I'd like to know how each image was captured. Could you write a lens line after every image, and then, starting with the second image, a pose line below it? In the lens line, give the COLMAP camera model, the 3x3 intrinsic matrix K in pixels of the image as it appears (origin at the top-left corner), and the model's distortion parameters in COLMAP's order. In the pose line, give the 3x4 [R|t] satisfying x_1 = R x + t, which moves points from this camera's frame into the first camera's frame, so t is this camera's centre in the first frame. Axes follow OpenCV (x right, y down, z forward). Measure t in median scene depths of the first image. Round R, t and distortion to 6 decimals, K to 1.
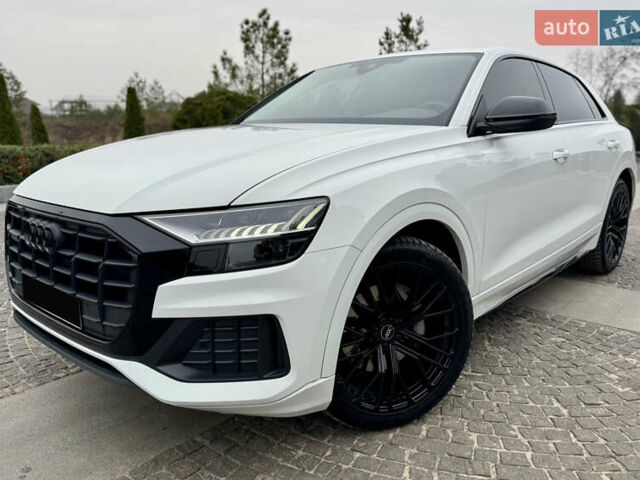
lens RADIAL K [[533.7, 0, 322.2], [0, 533.7, 262.5], [0, 0, 1]] dist [0.092980, -0.140519]
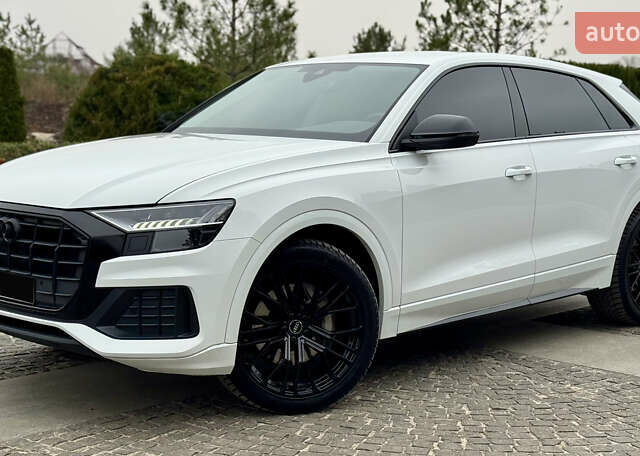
lens RADIAL K [[1198.5, 0, 320.4], [0, 1198.5, 295.9], [0, 0, 1]] dist [0.100400, 0.277331]
pose [[0.998865, 0.021773, -0.042374, 0.283482], [-0.025503, 0.995652, -0.089588, 0.296645], [0.040240, 0.090567, 0.995077, -1.505818]]
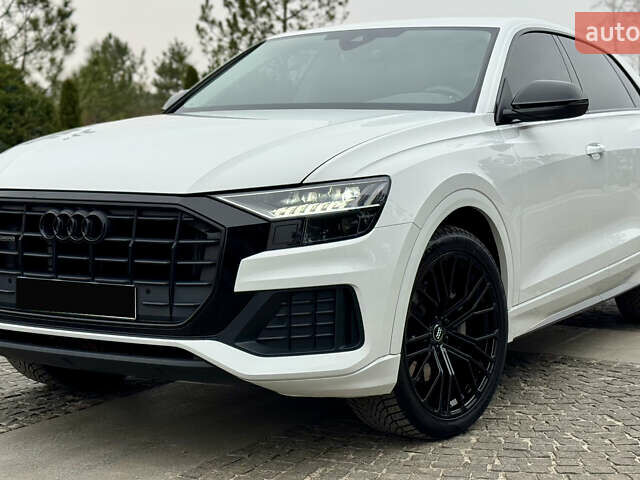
lens RADIAL K [[1266.1, 0, 321.6], [0, 1266.1, 316.9], [0, 0, 1]] dist [0.146248, -0.057198]
pose [[0.979759, -0.029301, 0.198027, -0.503385], [0.049718, 0.993852, -0.098931, 0.316789], [-0.193911, 0.106774, 0.975191, -1.101564]]
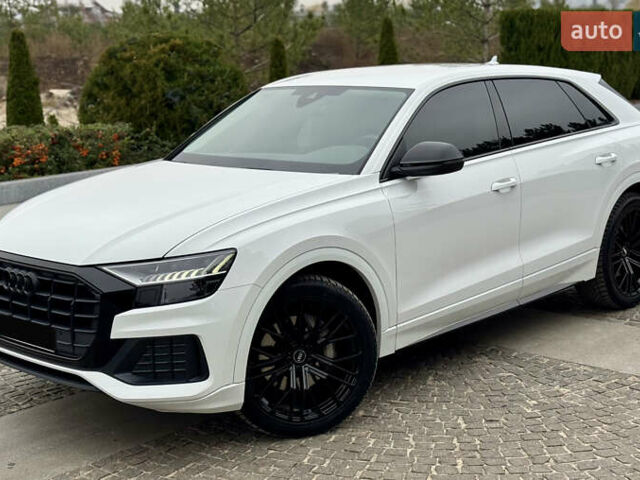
lens RADIAL K [[1127.5, 0, 321.6], [0, 1127.5, 295.8], [0, 0, 1]] dist [0.116977, 0.099780]
pose [[0.998311, -0.022140, -0.053711, 0.316135], [0.021288, 0.999639, -0.016369, 0.040330], [0.054054, 0.015198, 0.998422, -1.537167]]
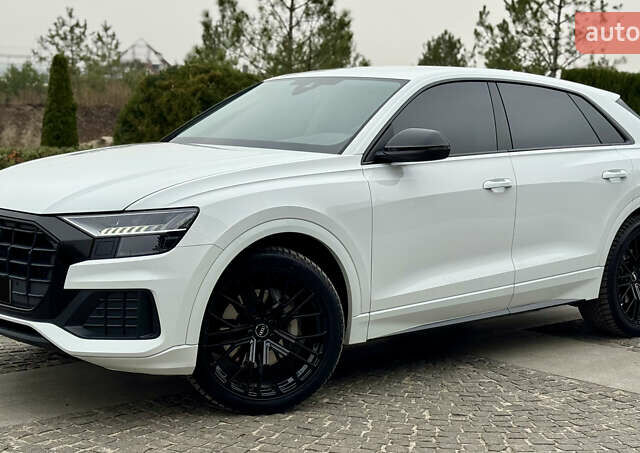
lens RADIAL K [[1198.5, 0, 320.4], [0, 1198.5, 294.4], [0, 0, 1]] dist [0.100400, 0.277331]
pose [[0.993112, 0.041957, -0.109401, 0.540469], [-0.052196, 0.994346, -0.092471, 0.294023], [0.104903, 0.097544, 0.989687, -1.588037]]
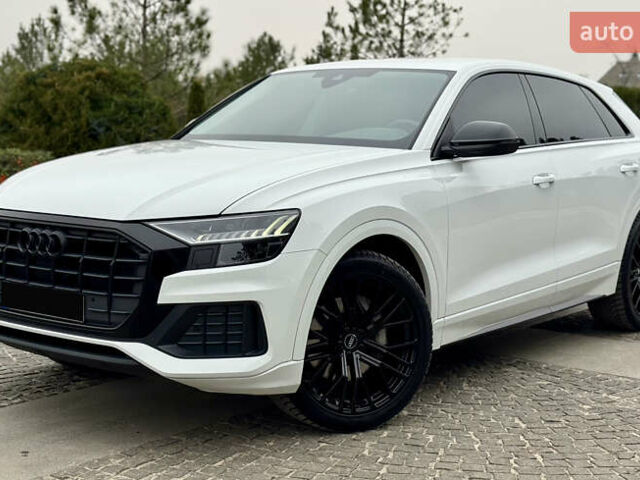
lens RADIAL K [[1170.4, 0, 318.4], [0, 1170.4, 298.8], [0, 0, 1]] dist [0.093541, 0.281450]
pose [[0.997744, 0.008233, 0.066626, -0.101122], [-0.002072, 0.995754, -0.092027, 0.269039], [-0.067101, 0.091682, 0.993525, -1.349100]]
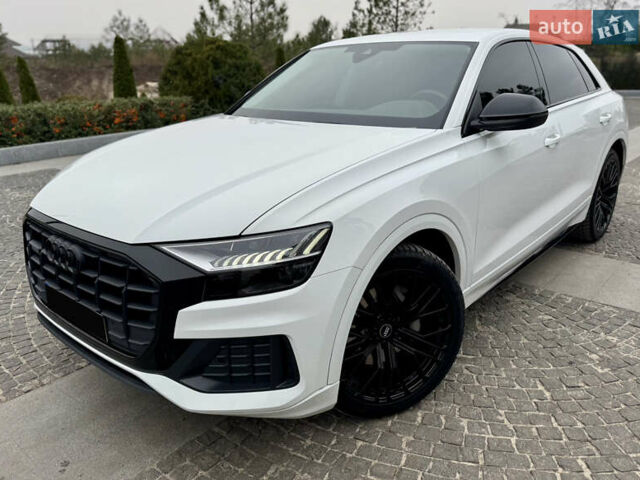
lens RADIAL K [[532.7, 0, 316.8], [0, 532.7, 258.3], [0, 0, 1]] dist [0.095679, -0.157184]
pose [[0.999830, -0.018442, 0.000334, -0.016052], [0.018299, 0.994031, 0.107549, -0.138402], [-0.002316, -0.107525, 0.994200, -0.061675]]
